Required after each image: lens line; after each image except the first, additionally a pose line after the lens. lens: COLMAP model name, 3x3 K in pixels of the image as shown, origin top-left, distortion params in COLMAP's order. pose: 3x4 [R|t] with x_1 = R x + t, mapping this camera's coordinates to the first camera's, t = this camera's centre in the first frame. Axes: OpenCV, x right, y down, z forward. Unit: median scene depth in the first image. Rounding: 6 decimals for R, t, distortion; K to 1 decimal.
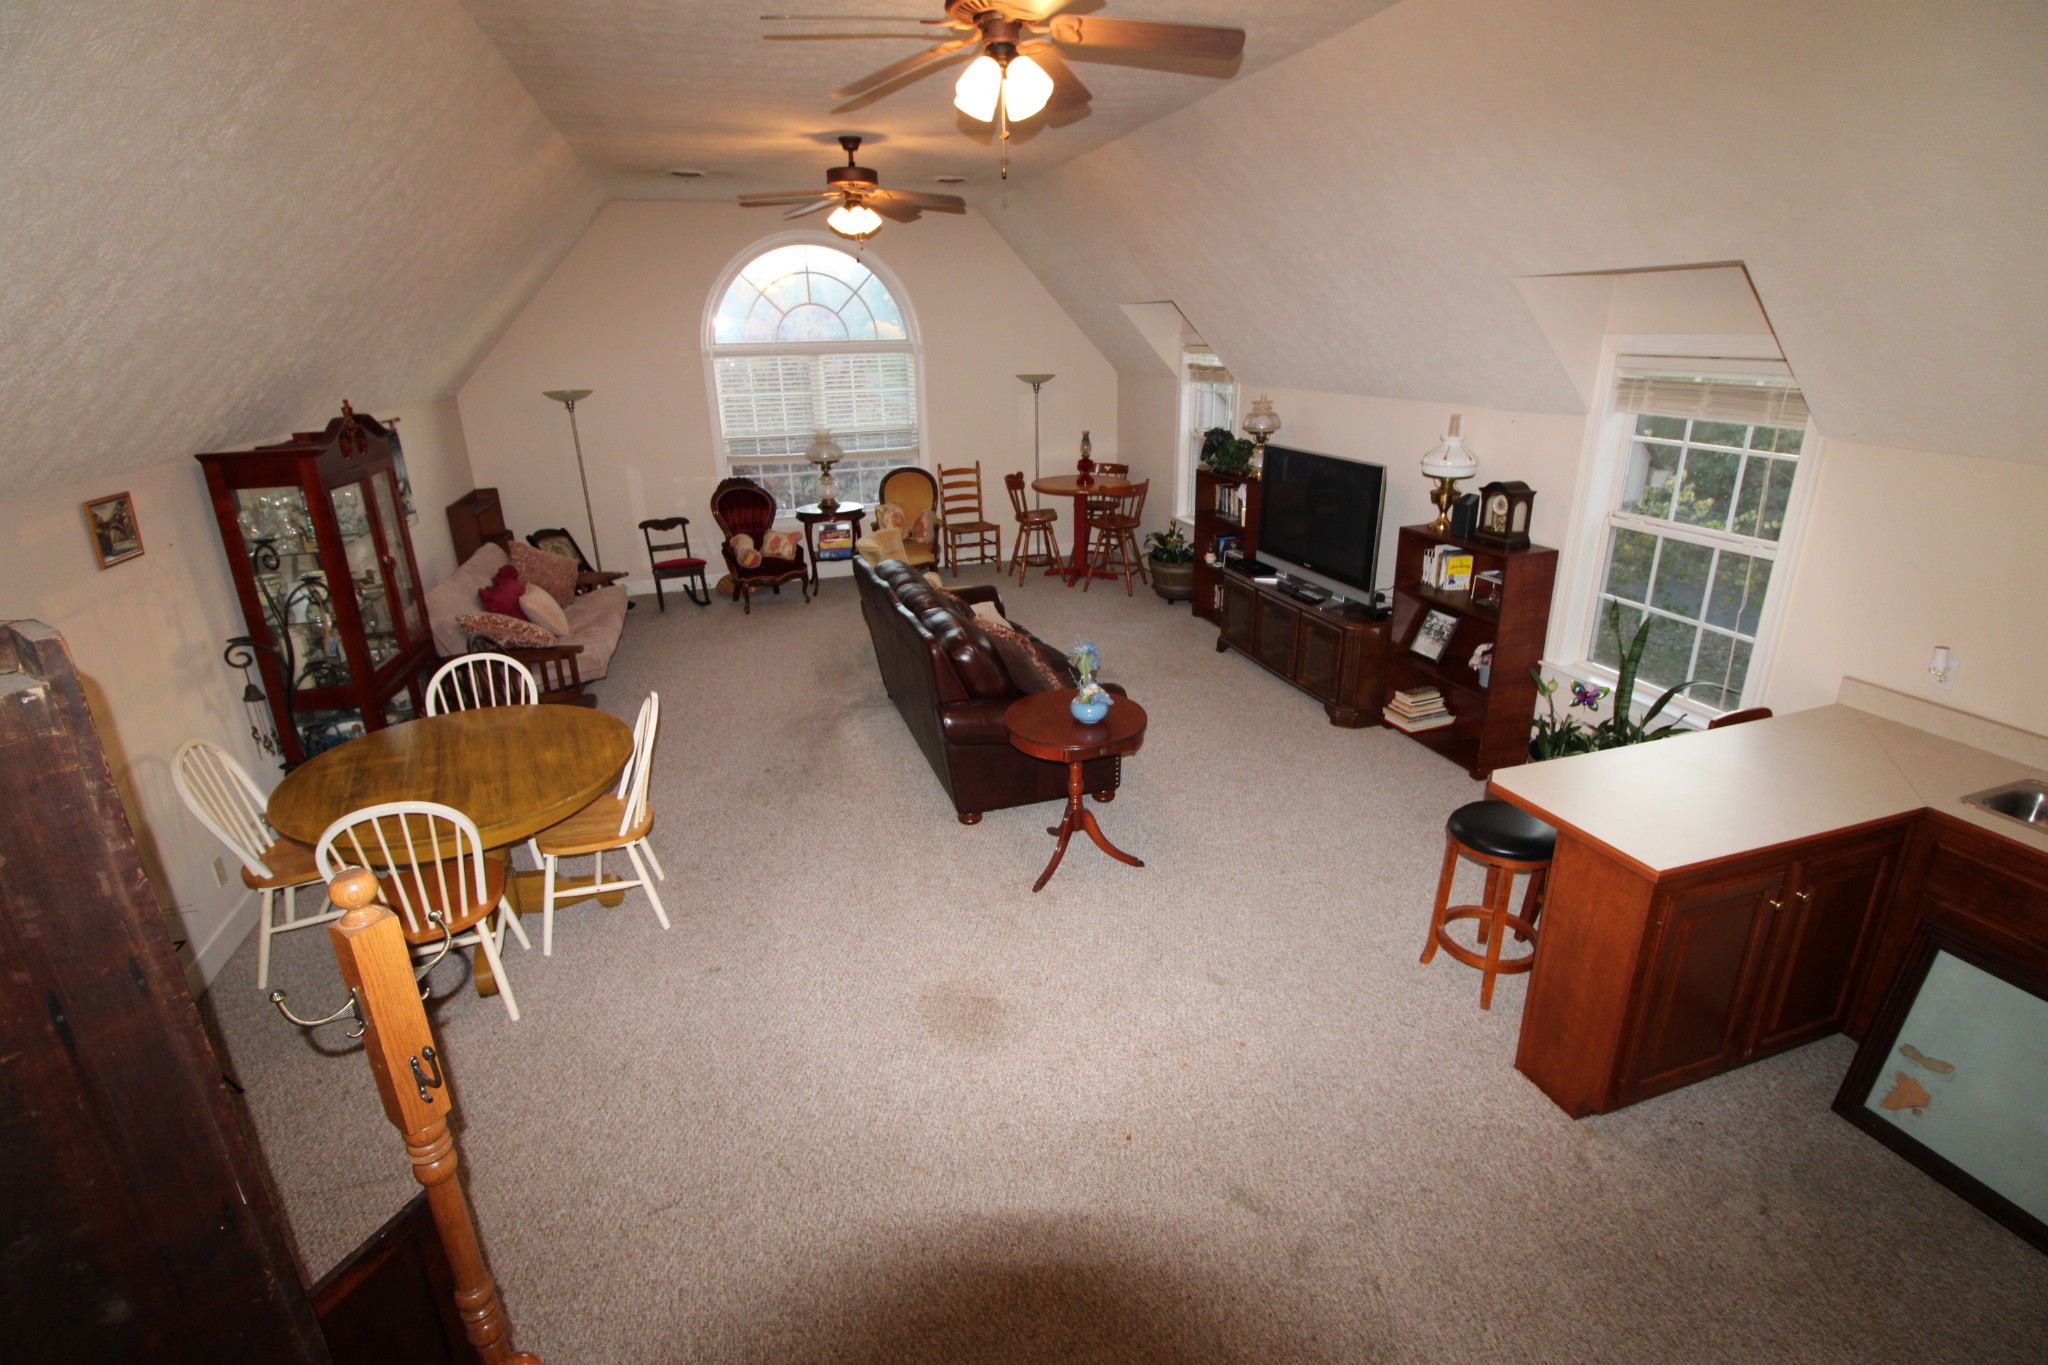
lens RADIAL K [[948.7, 0, 1030.2], [0, 948.7, 650.2], [0, 0, 1]] dist [0.007347, -0.016291]
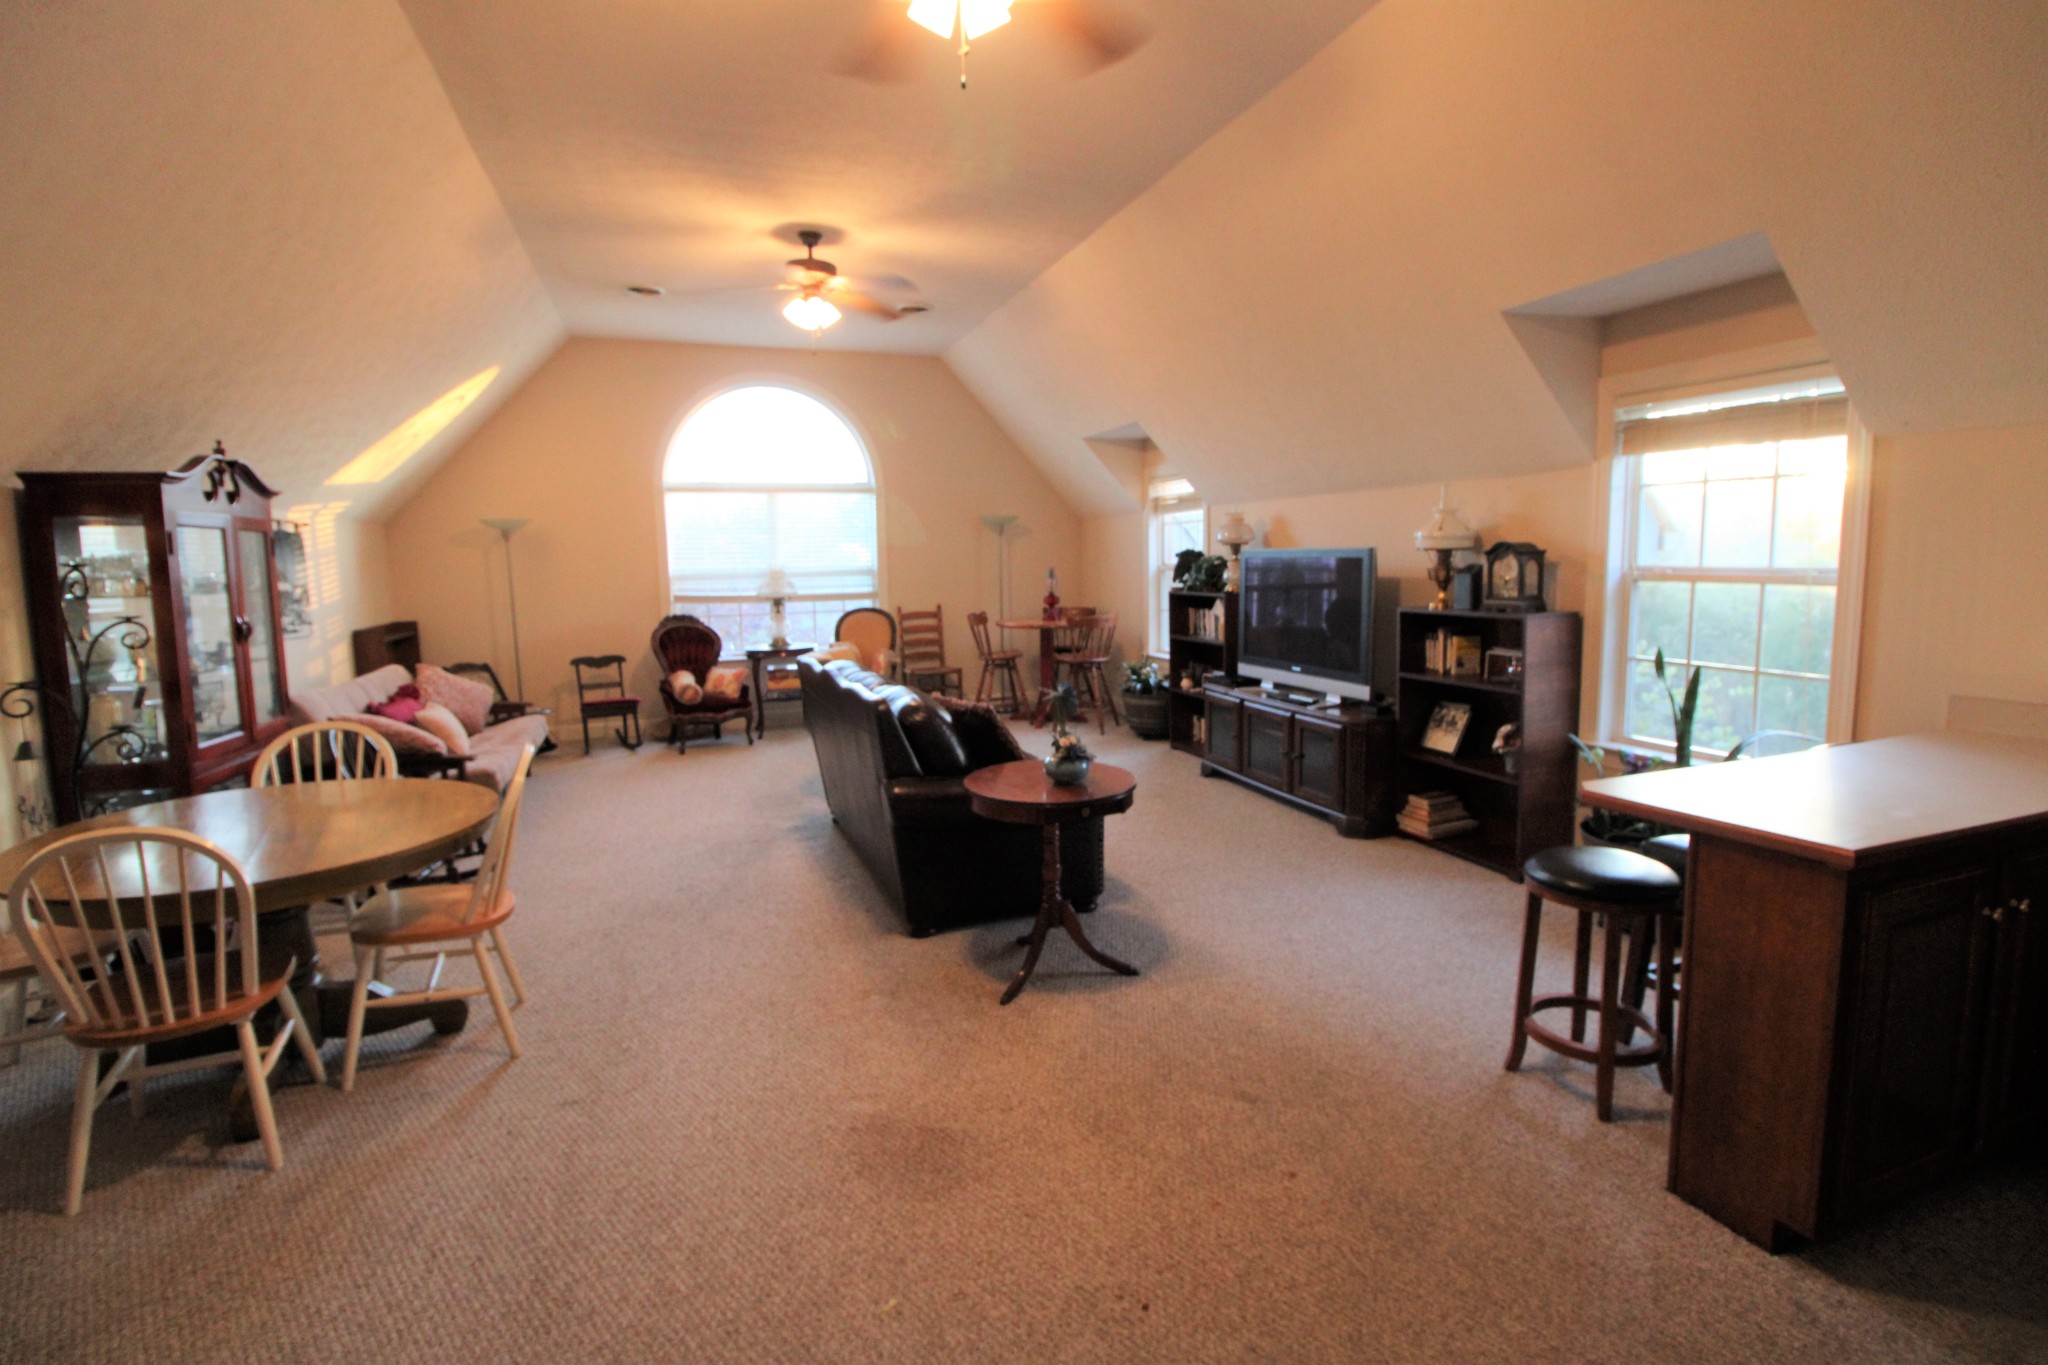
lens RADIAL K [[948.7, 0, 1030.2], [0, 948.7, 650.2], [0, 0, 1]] dist [0.007347, -0.016291]
pose [[0.999245, -0.005338, 0.038485, -0.000650], [0.013803, 0.974679, -0.223182, 0.109895], [-0.036320, 0.223544, 0.974017, 0.128110]]
